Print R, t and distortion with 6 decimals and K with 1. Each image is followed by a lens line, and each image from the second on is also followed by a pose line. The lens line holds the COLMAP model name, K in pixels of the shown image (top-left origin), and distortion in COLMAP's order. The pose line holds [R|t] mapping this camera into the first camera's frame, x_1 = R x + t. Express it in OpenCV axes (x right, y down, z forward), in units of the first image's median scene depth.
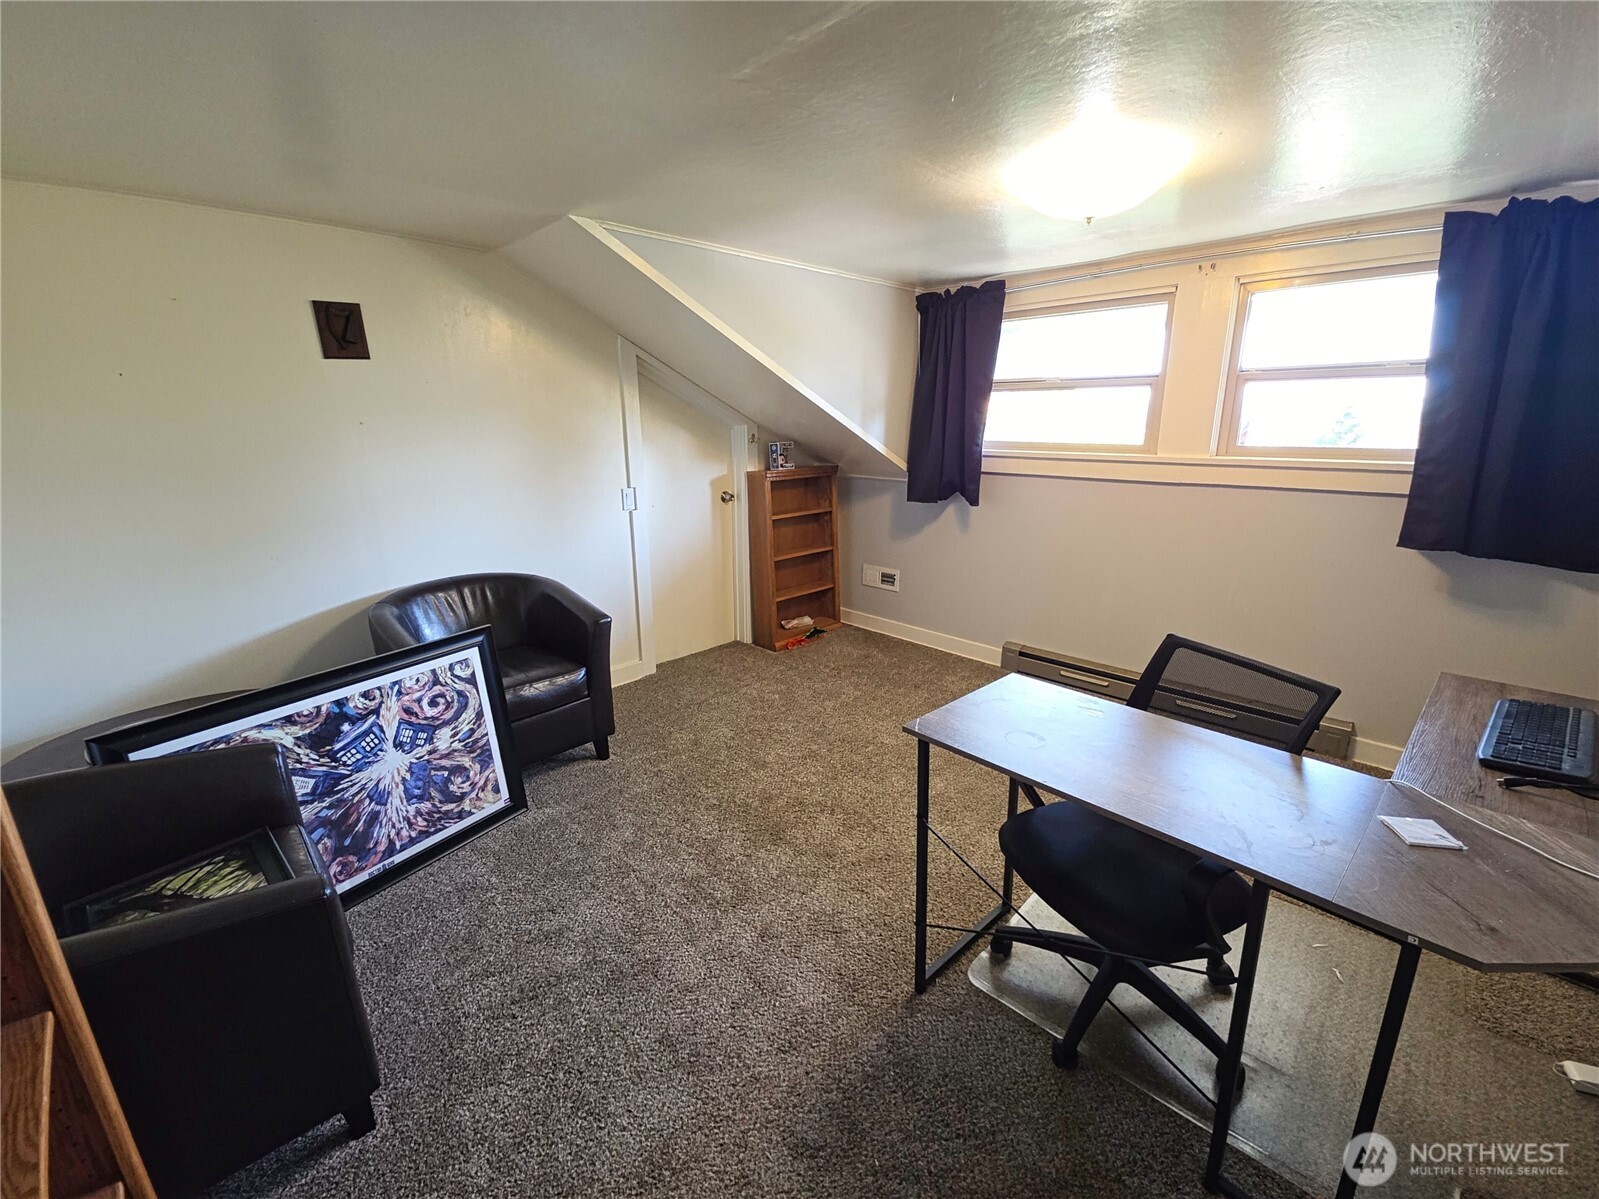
lens RADIAL K [[653.9, 0, 803.4], [0, 653.9, 598.8], [0, 0, 1]] dist [0.007685, -0.005882]
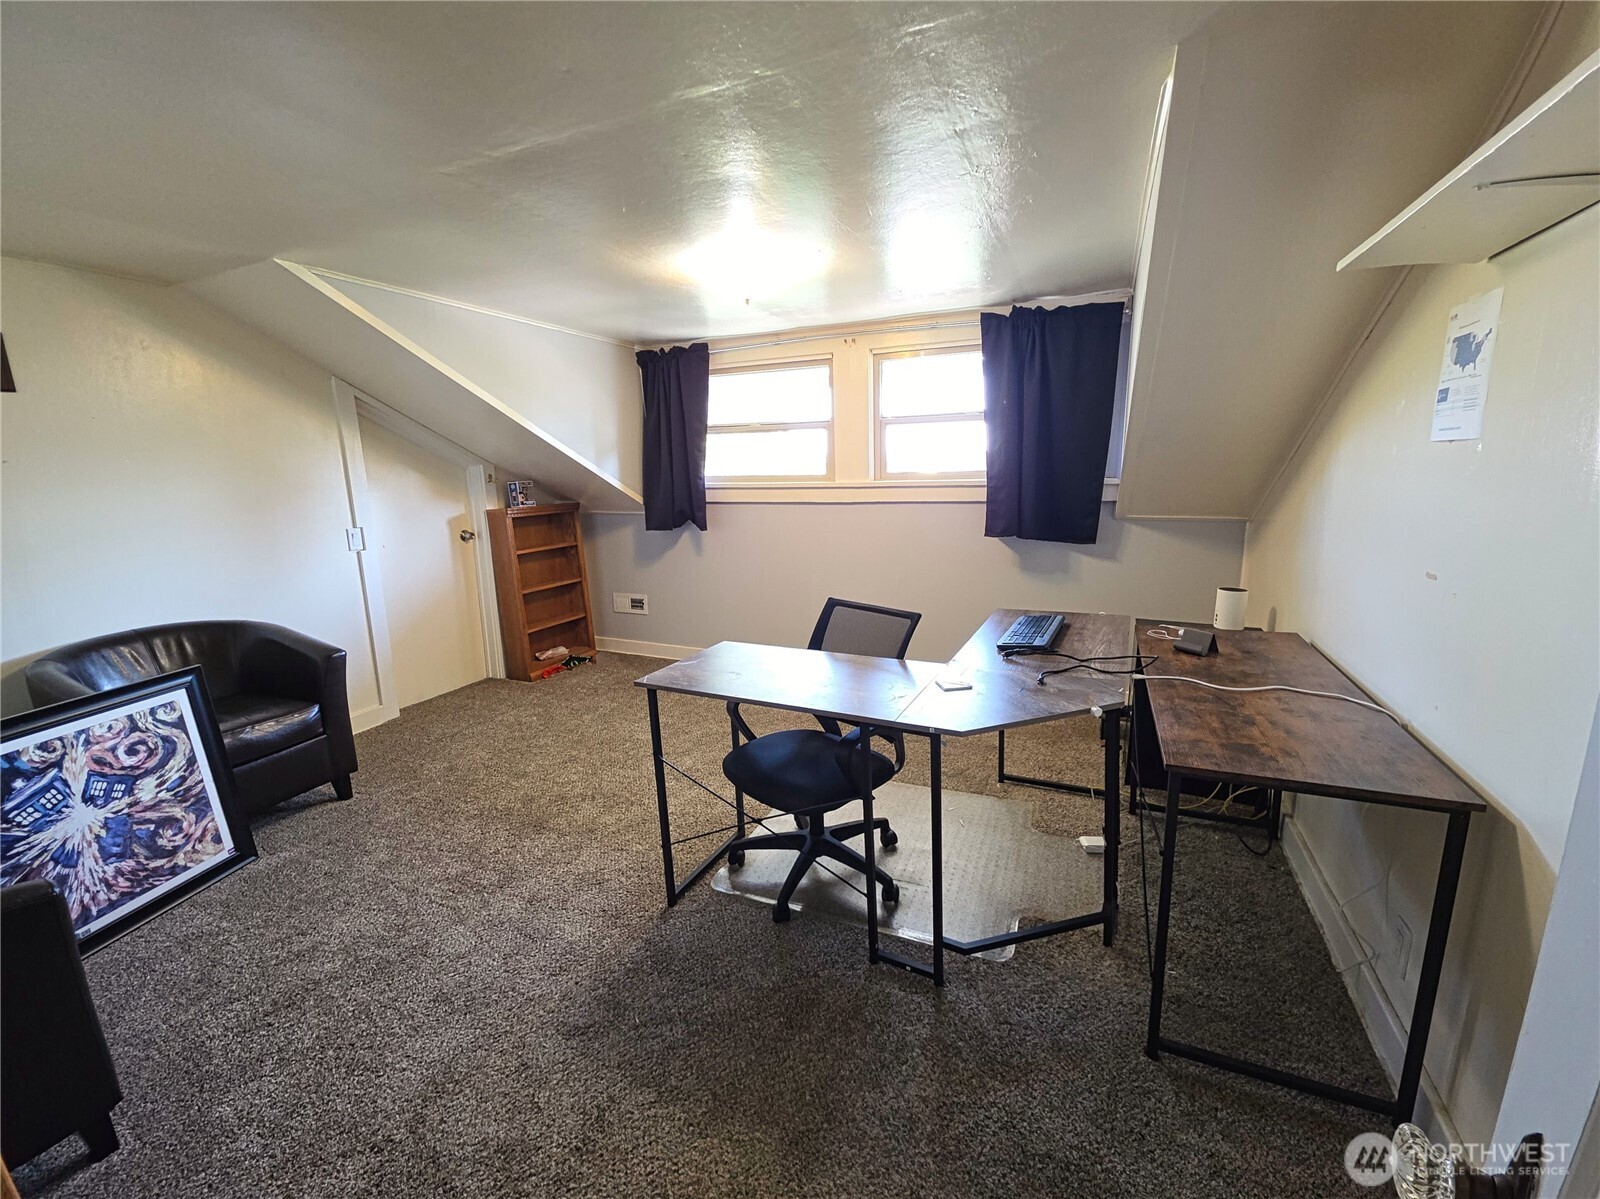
lens RADIAL K [[654.3, 0, 800.6], [0, 654.3, 605.0], [0, 0, 1]] dist [0.007685, -0.005882]
pose [[0.937468, -0.082765, 0.338089, 0.025790], [0.106917, 0.992832, -0.053415, 0.096624], [-0.331244, 0.086222, 0.939597, -0.191259]]
